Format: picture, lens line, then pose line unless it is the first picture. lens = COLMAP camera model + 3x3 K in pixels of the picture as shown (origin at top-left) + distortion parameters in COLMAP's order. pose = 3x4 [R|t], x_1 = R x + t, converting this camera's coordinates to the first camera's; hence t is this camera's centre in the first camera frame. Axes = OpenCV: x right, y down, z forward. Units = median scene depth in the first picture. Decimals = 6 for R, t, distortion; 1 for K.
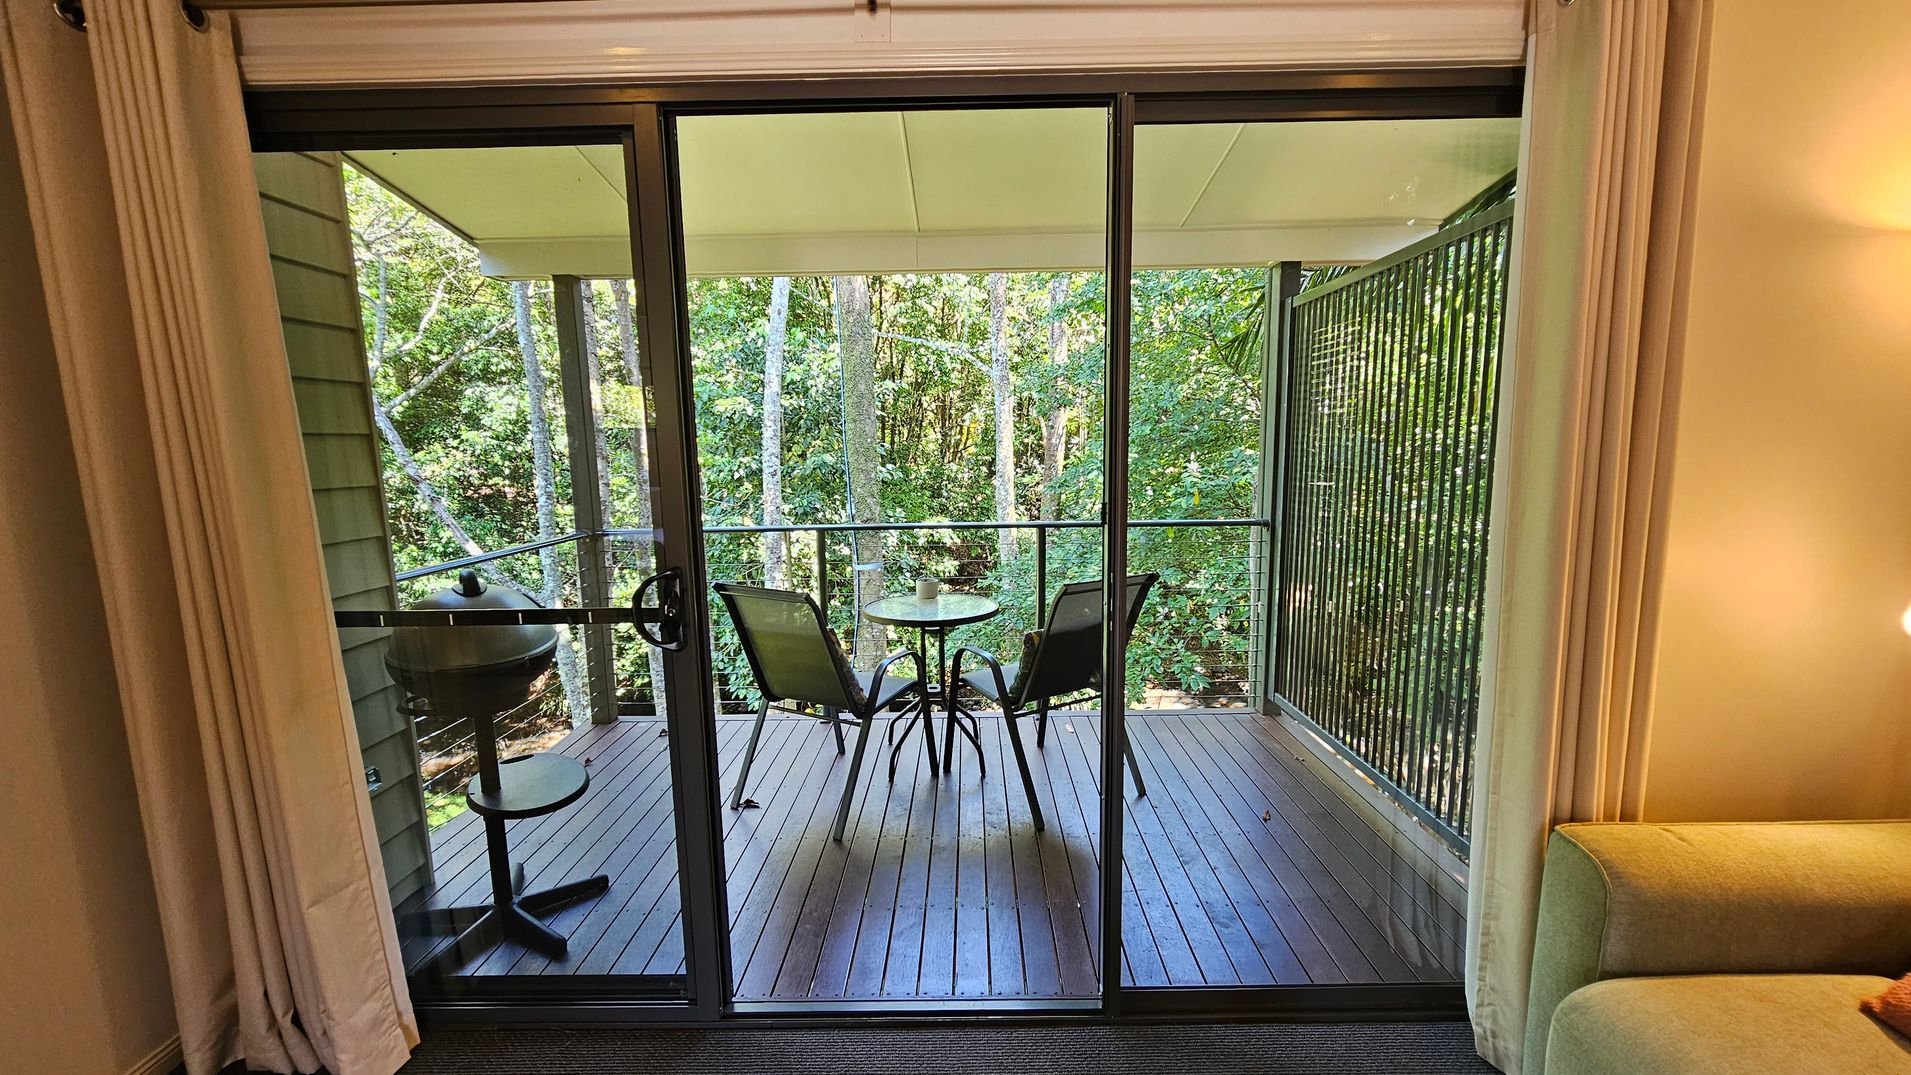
lens RADIAL K [[783.4, 0, 963.0], [0, 783.4, 550.1], [0, 0, 1]] dist [-0.004487, -0.000136]
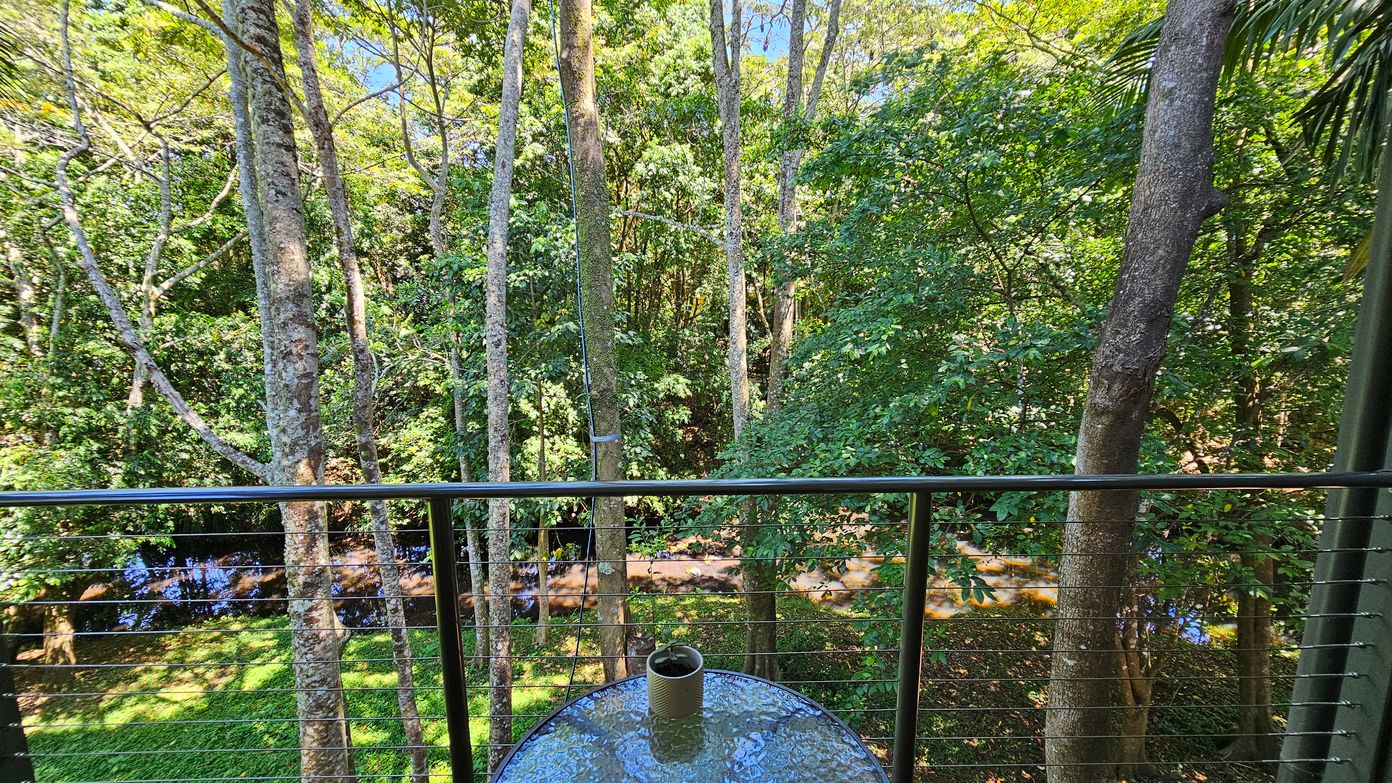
lens RADIAL K [[570.7, 0, 691.7], [0, 570.7, 394.9], [0, 0, 1]] dist [-0.004487, -0.000136]
pose [[0.999992, 0.003218, 0.002512, -0.007608], [-0.003237, 0.999966, 0.007591, -0.018520], [-0.002488, -0.007599, 0.999968, 0.142058]]
